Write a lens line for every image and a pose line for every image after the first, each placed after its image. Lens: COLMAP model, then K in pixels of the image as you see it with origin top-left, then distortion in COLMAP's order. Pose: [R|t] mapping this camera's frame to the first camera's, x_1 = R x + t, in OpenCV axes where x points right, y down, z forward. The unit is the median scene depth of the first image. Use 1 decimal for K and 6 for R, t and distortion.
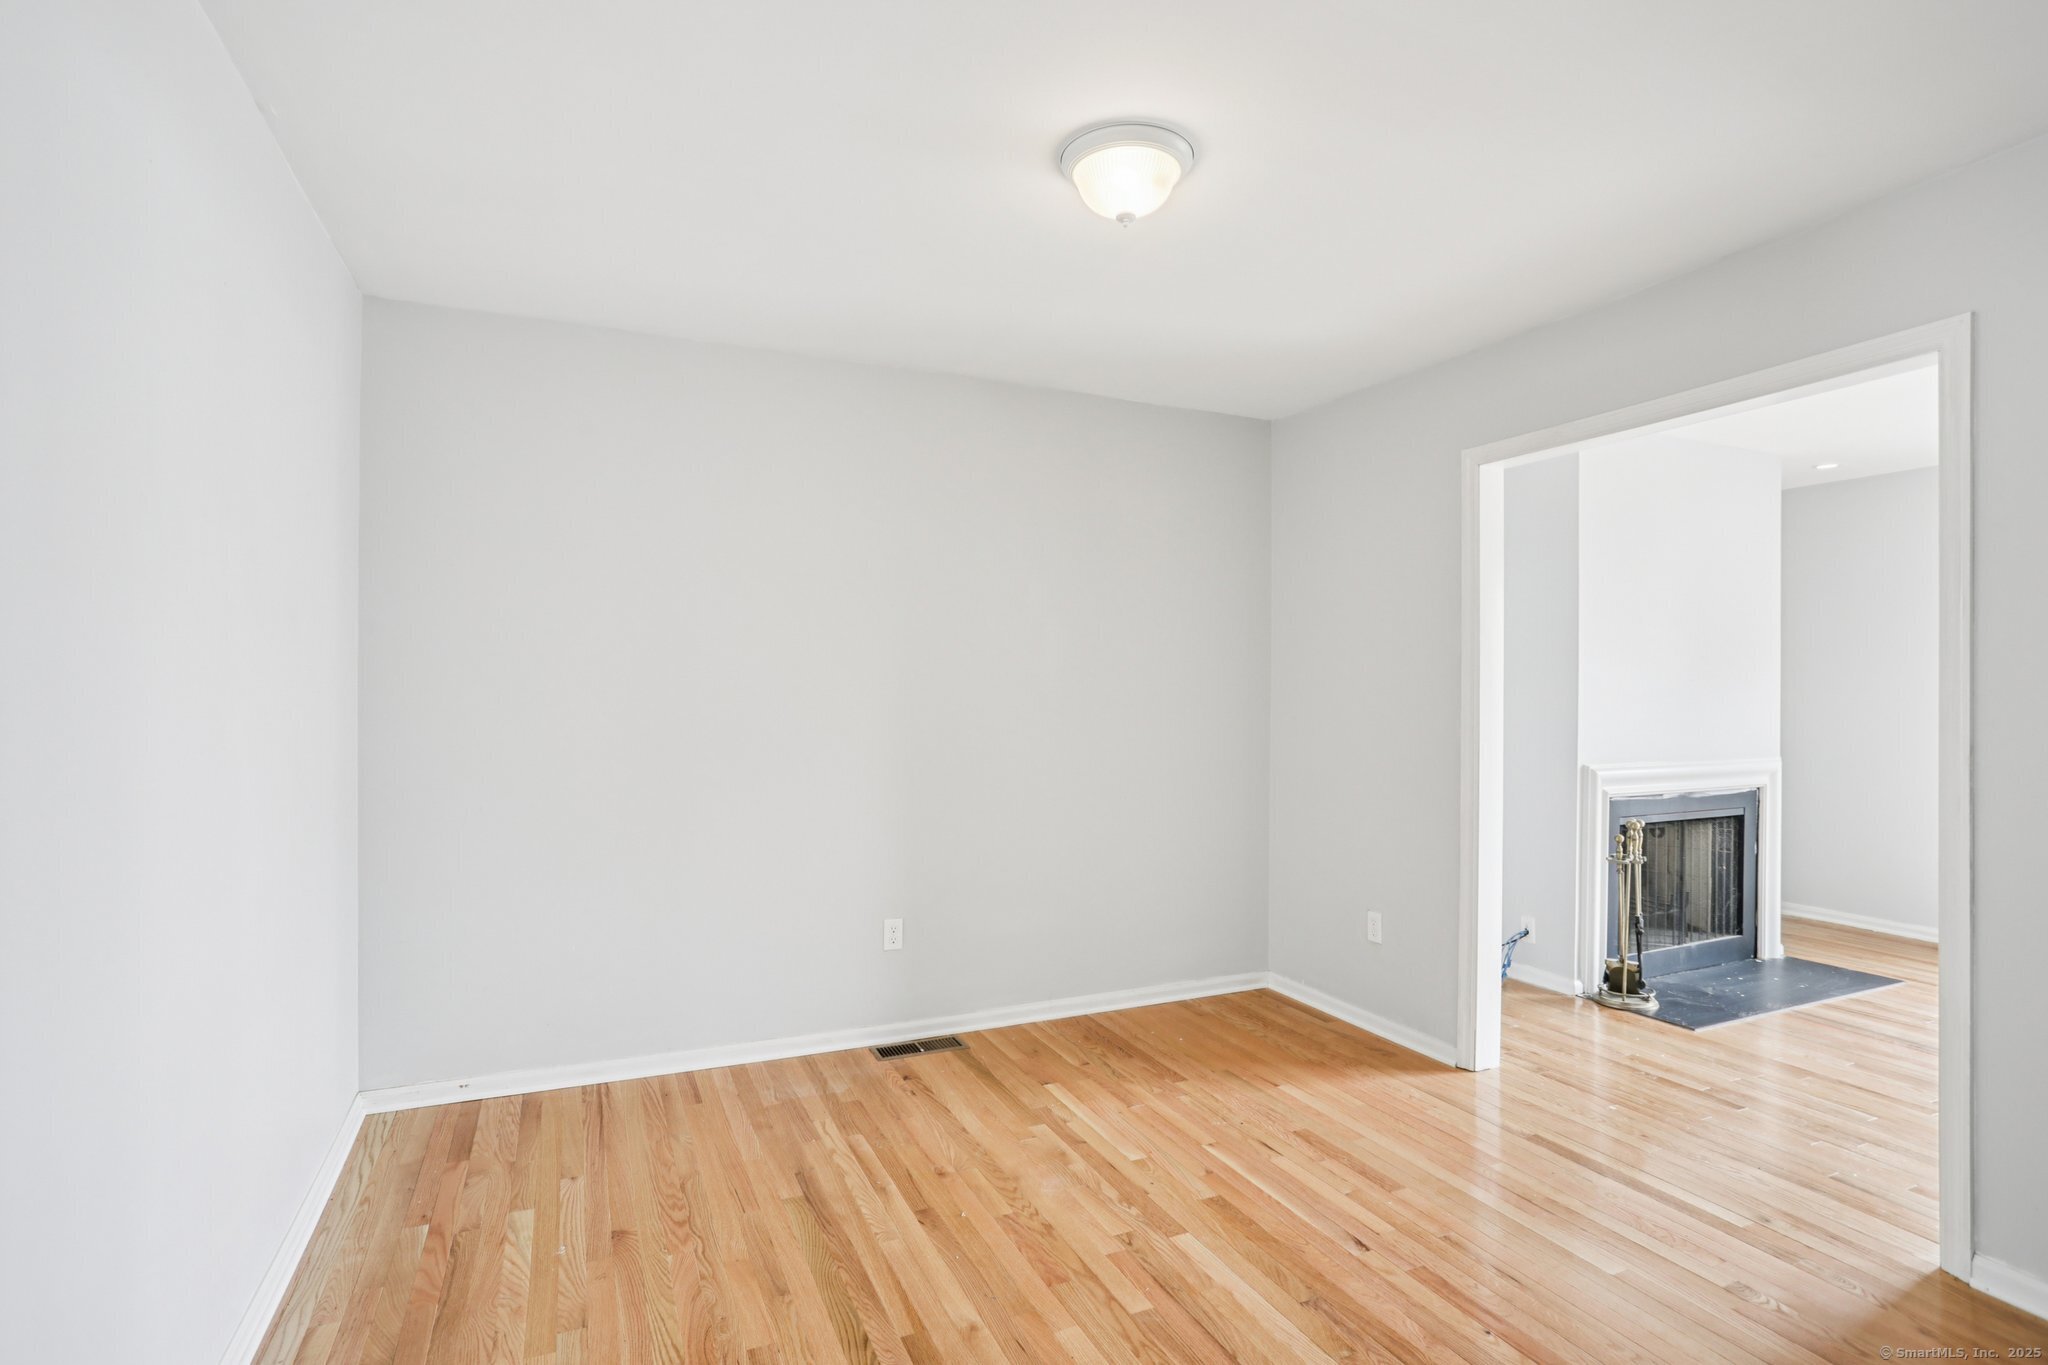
lens RADIAL K [[992.6, 0, 1010.6], [0, 992.6, 707.0], [0, 0, 1]] dist [-0.063886, 0.038562]
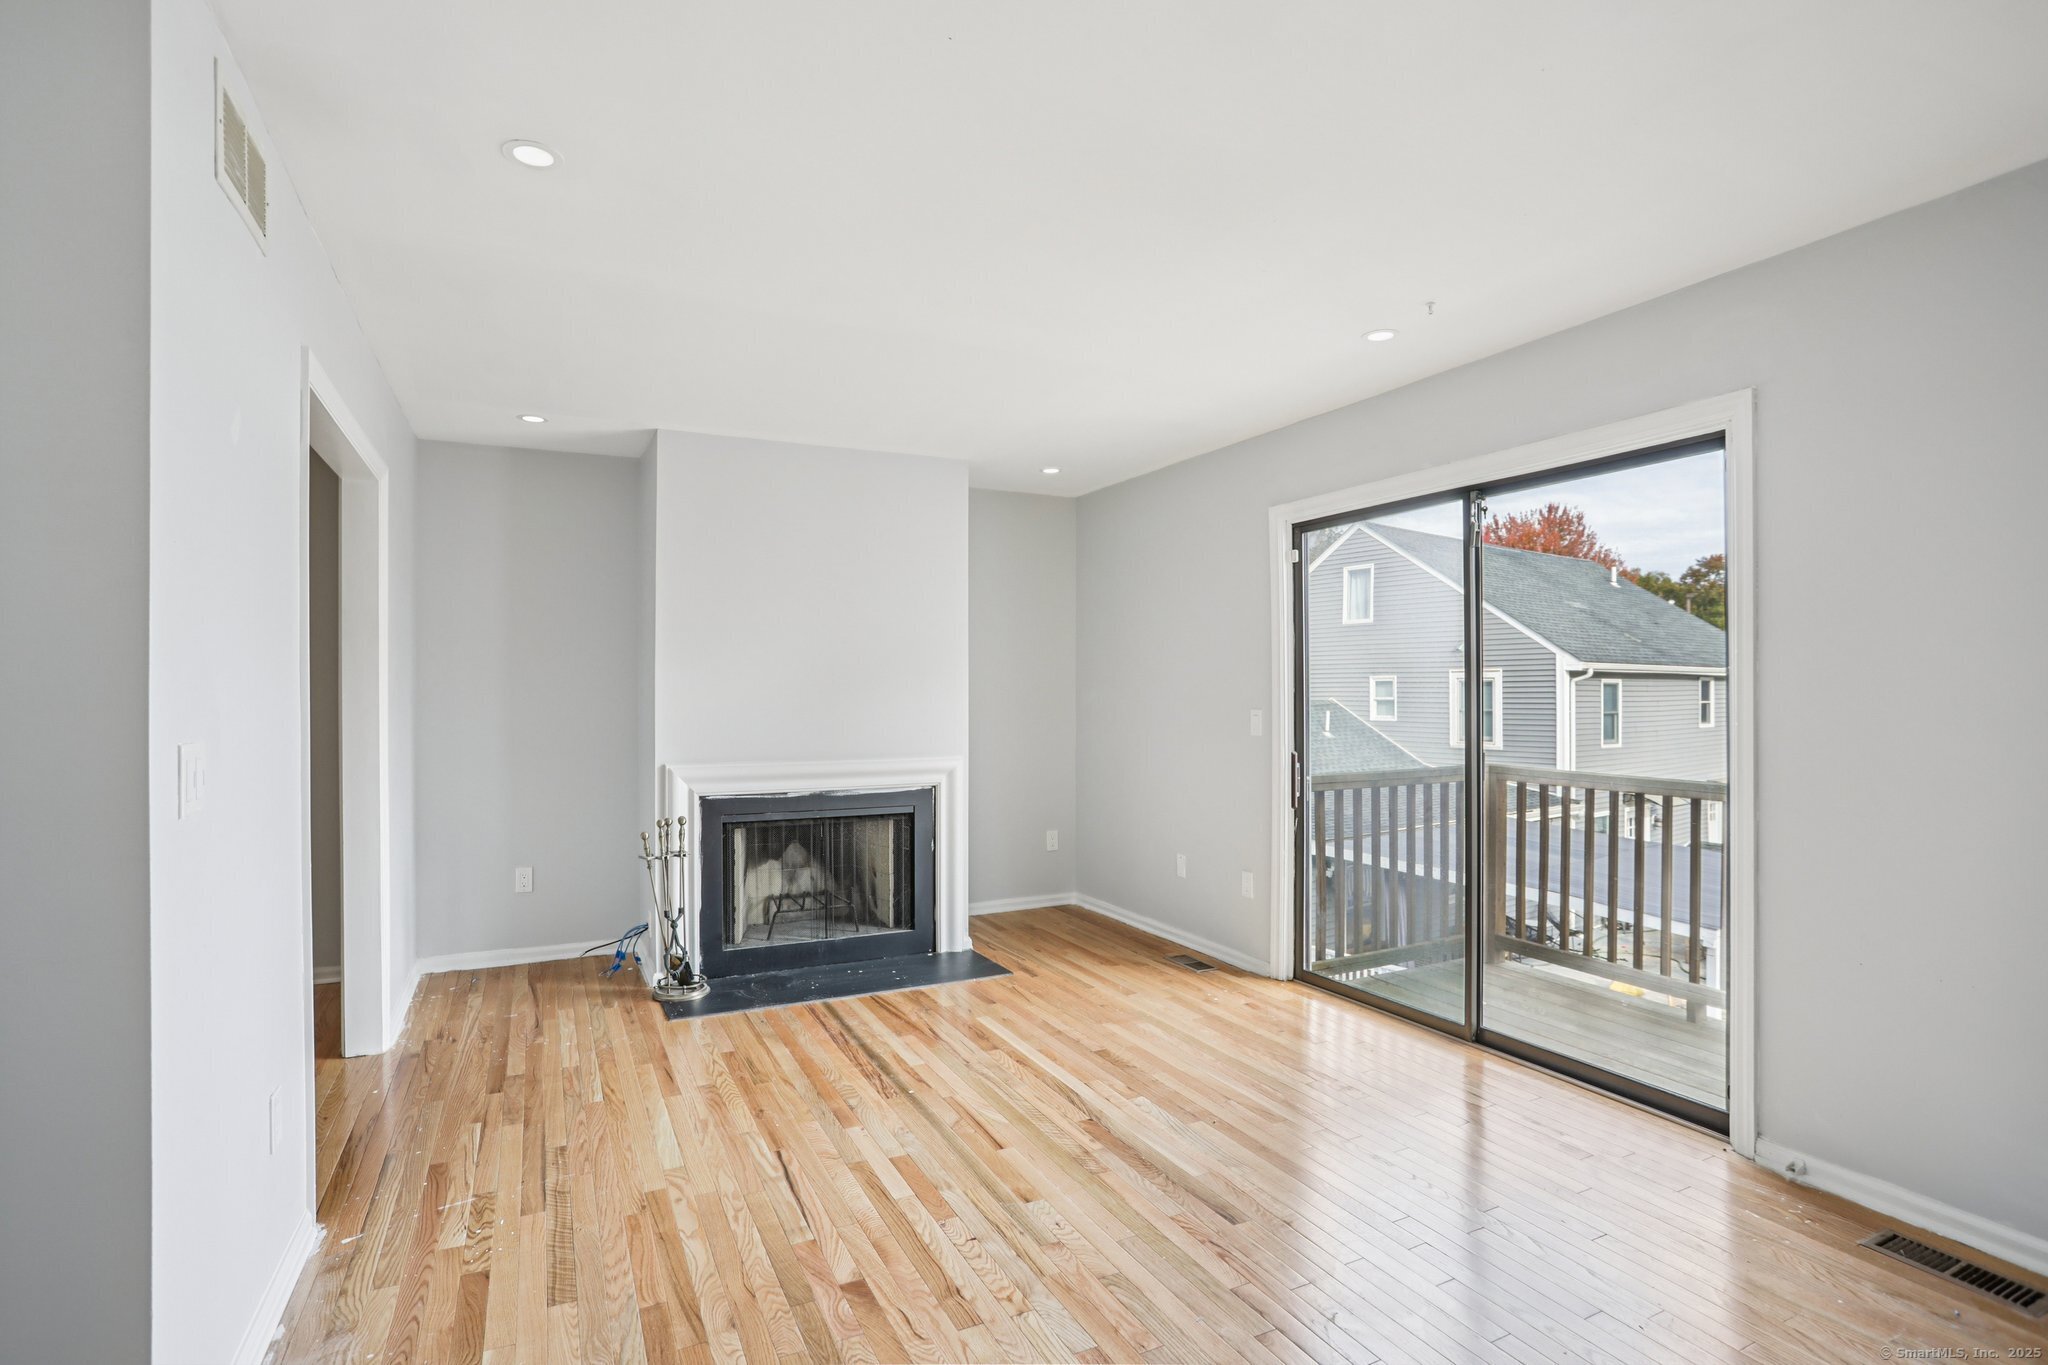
lens RADIAL K [[992.6, 0, 1010.6], [0, 992.6, 707.0], [0, 0, 1]] dist [-0.063886, 0.038562]
pose [[0.998966, -0.002579, 0.045384, 0.816677], [0.002465, 0.999994, 0.002571, -0.002565], [-0.045390, -0.002456, 0.998966, -0.049700]]
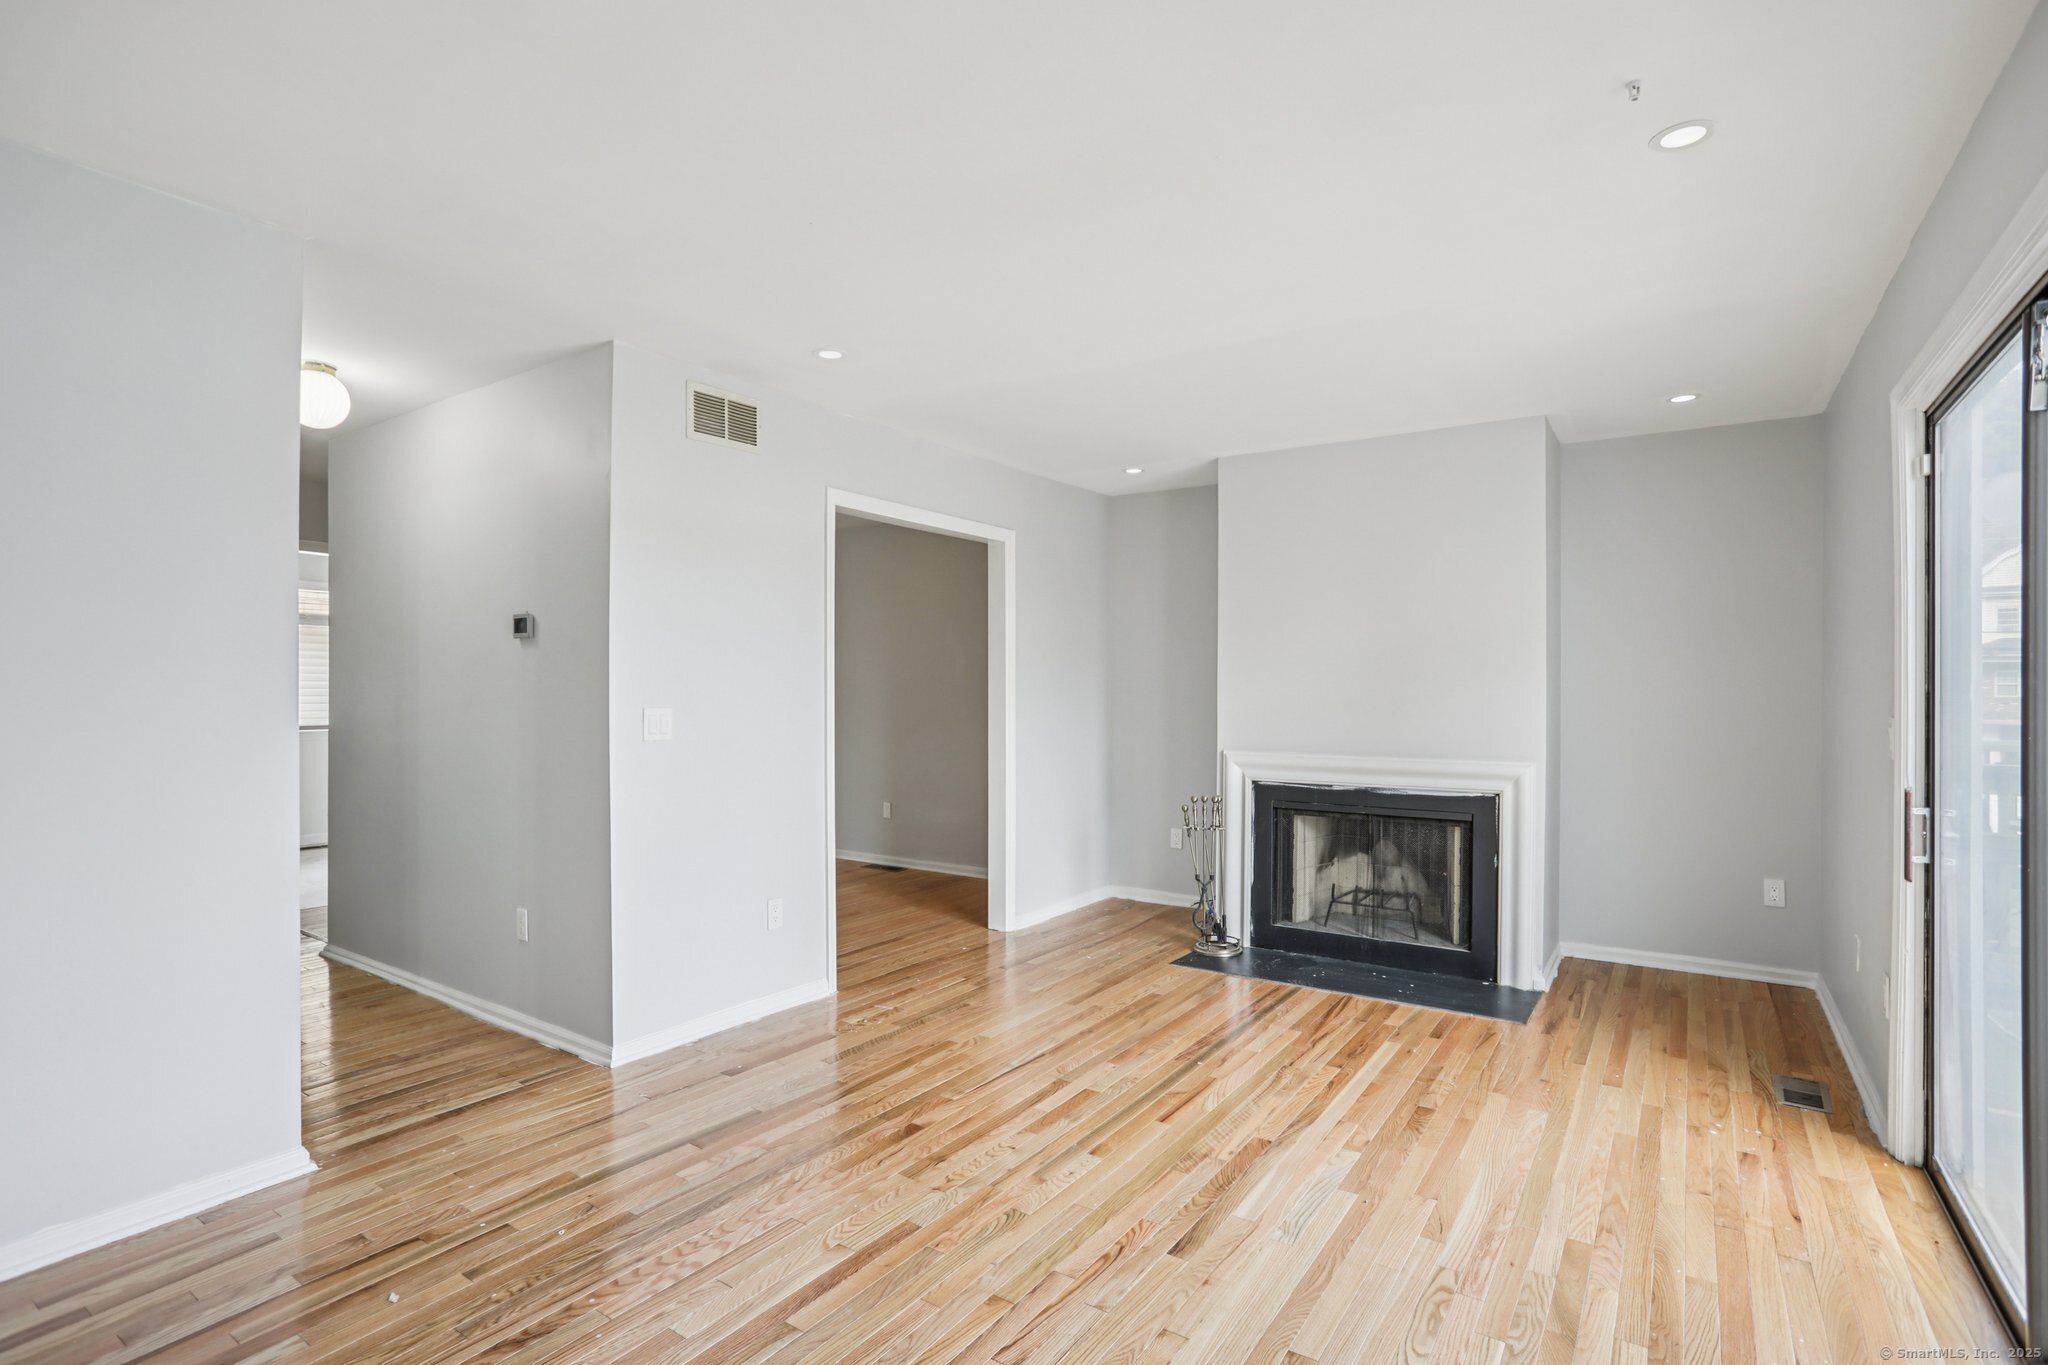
lens RADIAL K [[992.6, 0, 1010.6], [0, 992.6, 707.0], [0, 0, 1]] dist [-0.063886, 0.038562]
pose [[0.524693, 0.018394, -0.851093, 1.326658], [-0.012826, 0.999824, 0.013701, -0.004902], [0.851195, 0.003727, 0.524837, 0.137412]]
